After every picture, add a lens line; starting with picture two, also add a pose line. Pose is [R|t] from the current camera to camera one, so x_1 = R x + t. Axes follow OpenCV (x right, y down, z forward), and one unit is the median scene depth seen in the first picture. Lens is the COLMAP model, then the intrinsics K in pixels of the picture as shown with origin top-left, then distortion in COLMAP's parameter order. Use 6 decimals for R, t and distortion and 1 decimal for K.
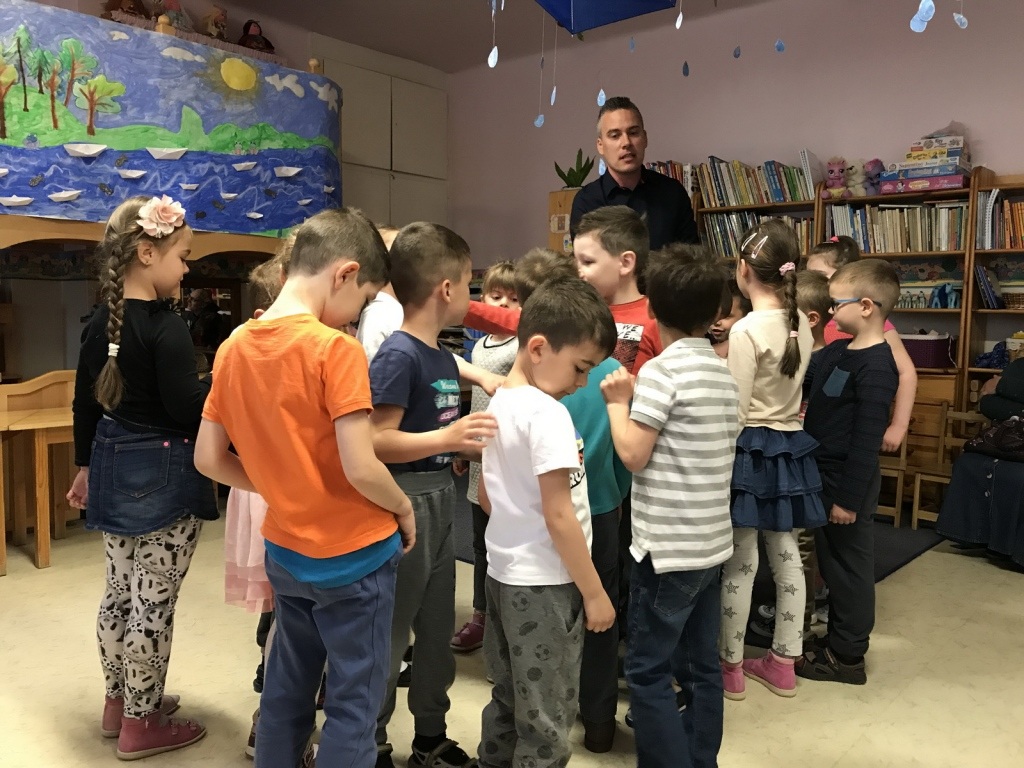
lens RADIAL K [[845.2, 0, 517.2], [0, 845.2, 383.8], [0, 0, 1]] dist [-0.001003, 0.015905]
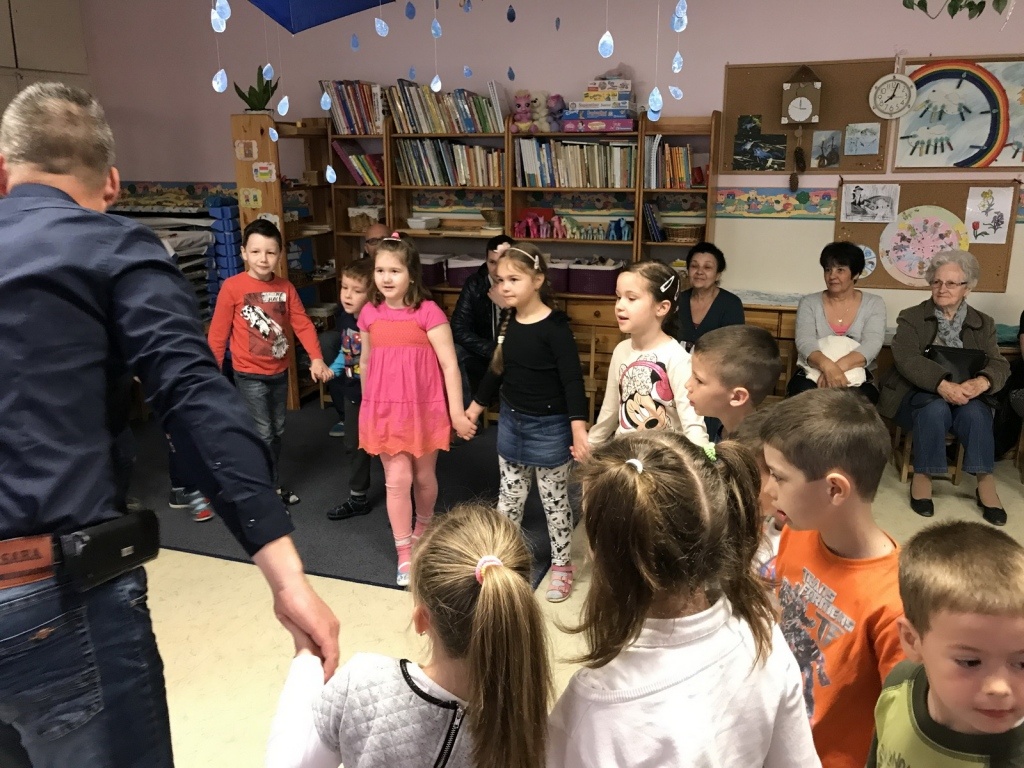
lens RADIAL K [[848.5, 0, 509.5], [0, 848.5, 381.3], [0, 0, 1]] dist [0.005948, 0.014009]
pose [[0.923425, -0.119003, 0.364862, -0.064439], [0.047929, 0.979026, 0.198016, -0.135045], [-0.380774, -0.165365, 0.909761, -0.003047]]
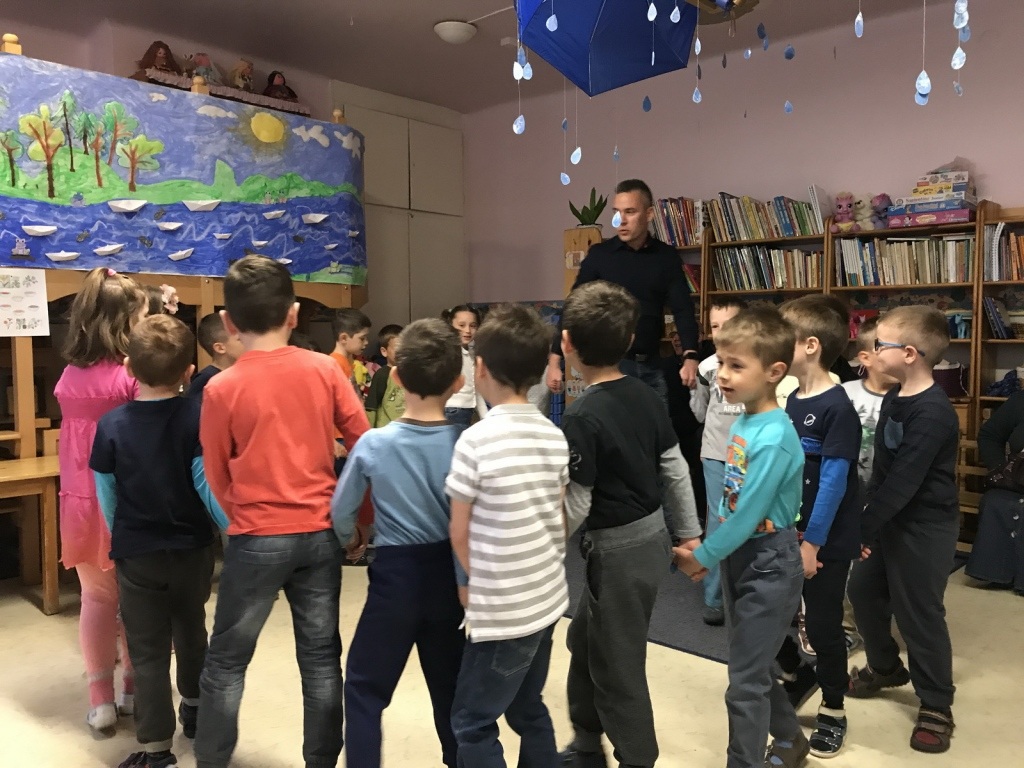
lens RADIAL K [[848.5, 0, 509.5], [0, 848.5, 381.3], [0, 0, 1]] dist [0.005948, 0.014009]
pose [[0.999650, -0.016707, -0.020508, -0.013215], [0.016157, 0.999513, -0.026705, -0.018458], [0.020944, 0.026364, 0.999433, -0.039163]]
